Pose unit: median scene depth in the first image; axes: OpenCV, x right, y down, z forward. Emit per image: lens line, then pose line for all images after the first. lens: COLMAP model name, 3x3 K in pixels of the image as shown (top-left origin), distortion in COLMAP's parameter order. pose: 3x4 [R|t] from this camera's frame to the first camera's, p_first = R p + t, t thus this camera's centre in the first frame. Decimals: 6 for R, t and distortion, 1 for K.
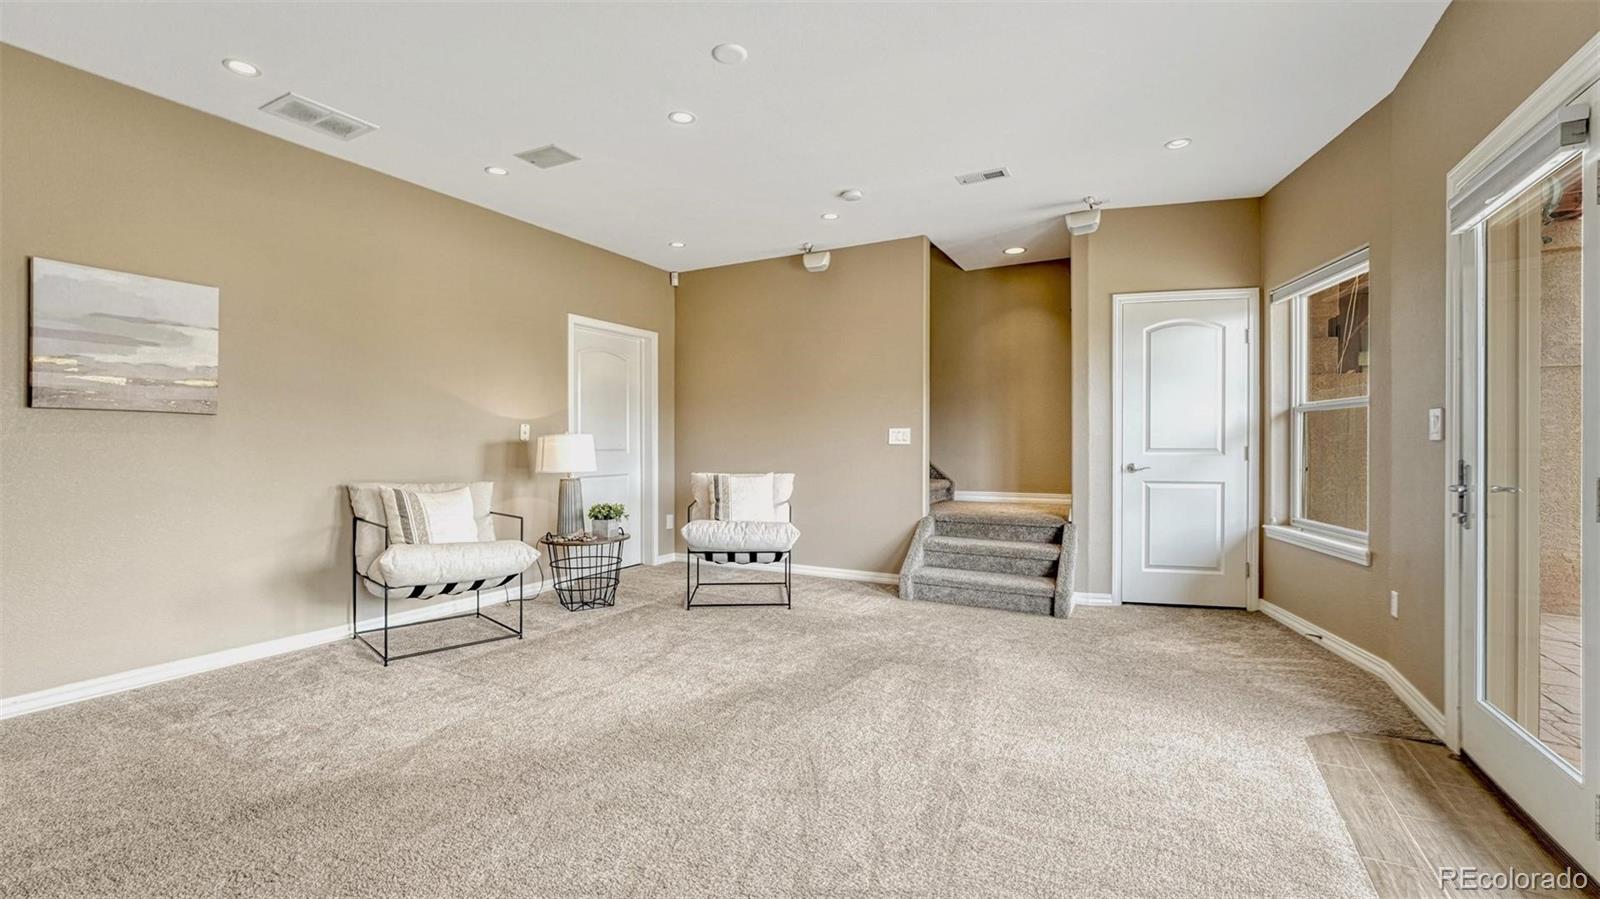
lens RADIAL K [[669.8, 0, 800.0], [0, 669.8, 449.5], [0, 0, 1]] dist [-0.008594, -0.000193]
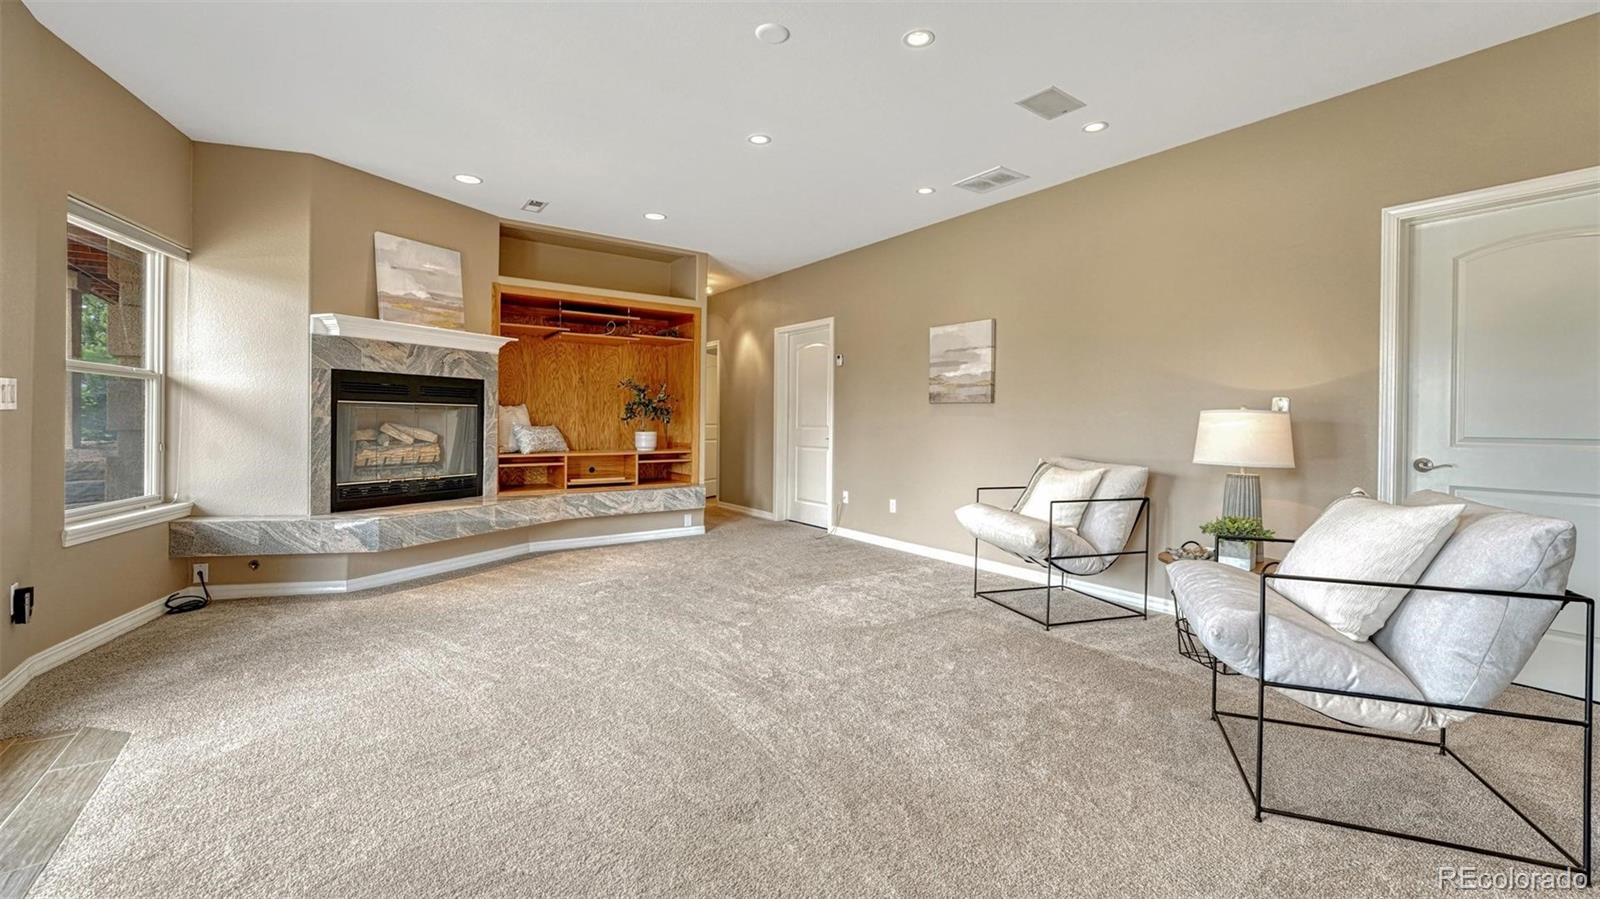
lens RADIAL K [[672.5, 0, 806.9], [0, 672.5, 427.4], [0, 0, 1]] dist [-0.000646, -0.000075]
pose [[-0.437391, 0.002492, -0.899268, 0.510959], [-0.017927, 0.999773, 0.011490, -0.005168], [0.899093, 0.021147, -0.437247, 0.971200]]
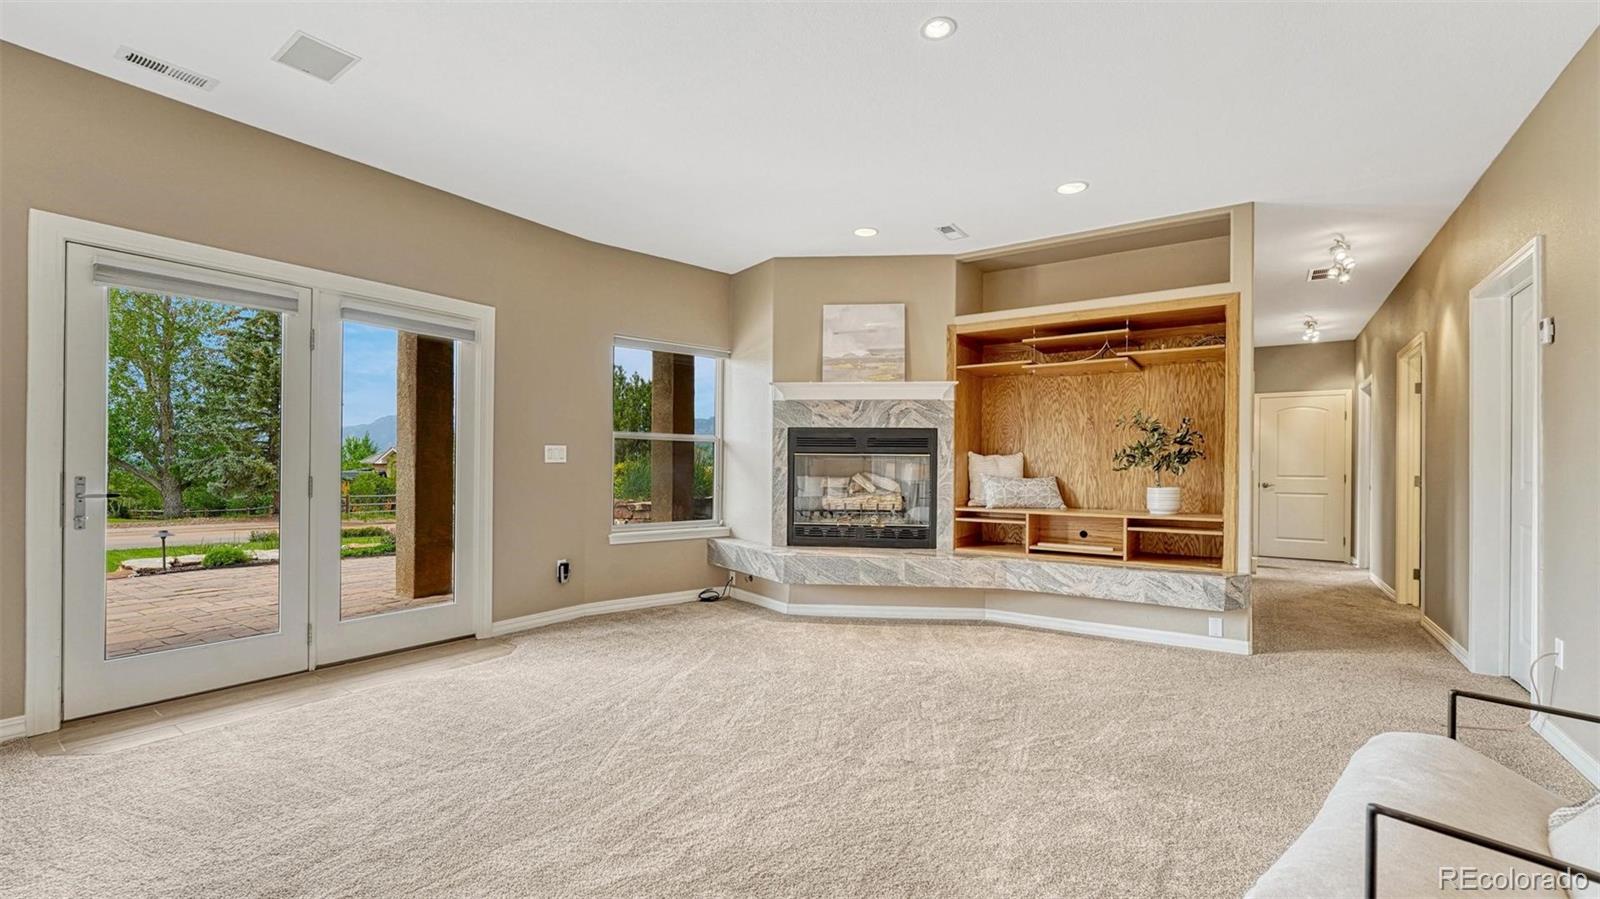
lens RADIAL K [[668.4, 0, 799.7], [0, 668.4, 465.6], [0, 0, 1]] dist [-0.001761, -0.000059]
pose [[-0.993460, -0.009977, 0.113741, -0.229365], [-0.009261, 0.999934, 0.006817, -0.007636], [-0.113801, 0.005720, -0.993487, 1.095721]]
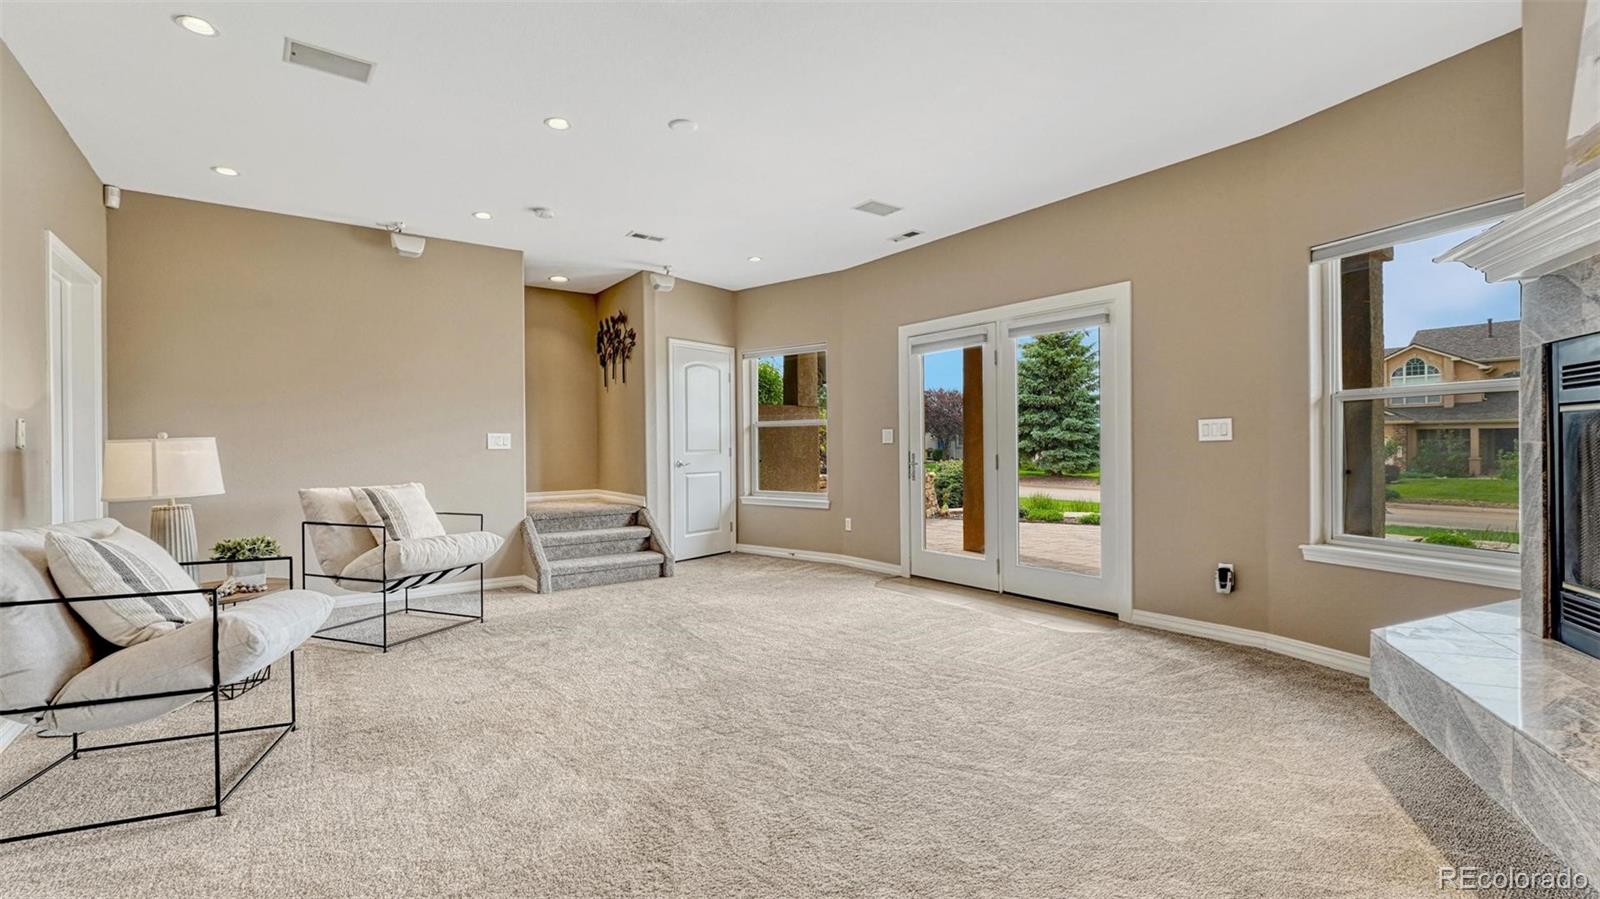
lens RADIAL K [[681.1, 0, 800.0], [0, 681.1, 449.5], [0, 0, 1]] dist [-0.002704, -0.000344]
pose [[0.411280, -0.010496, 0.911449, -0.744231], [0.018105, 0.999831, 0.003344, -0.002960], [-0.911329, 0.015126, 0.411400, 0.196493]]
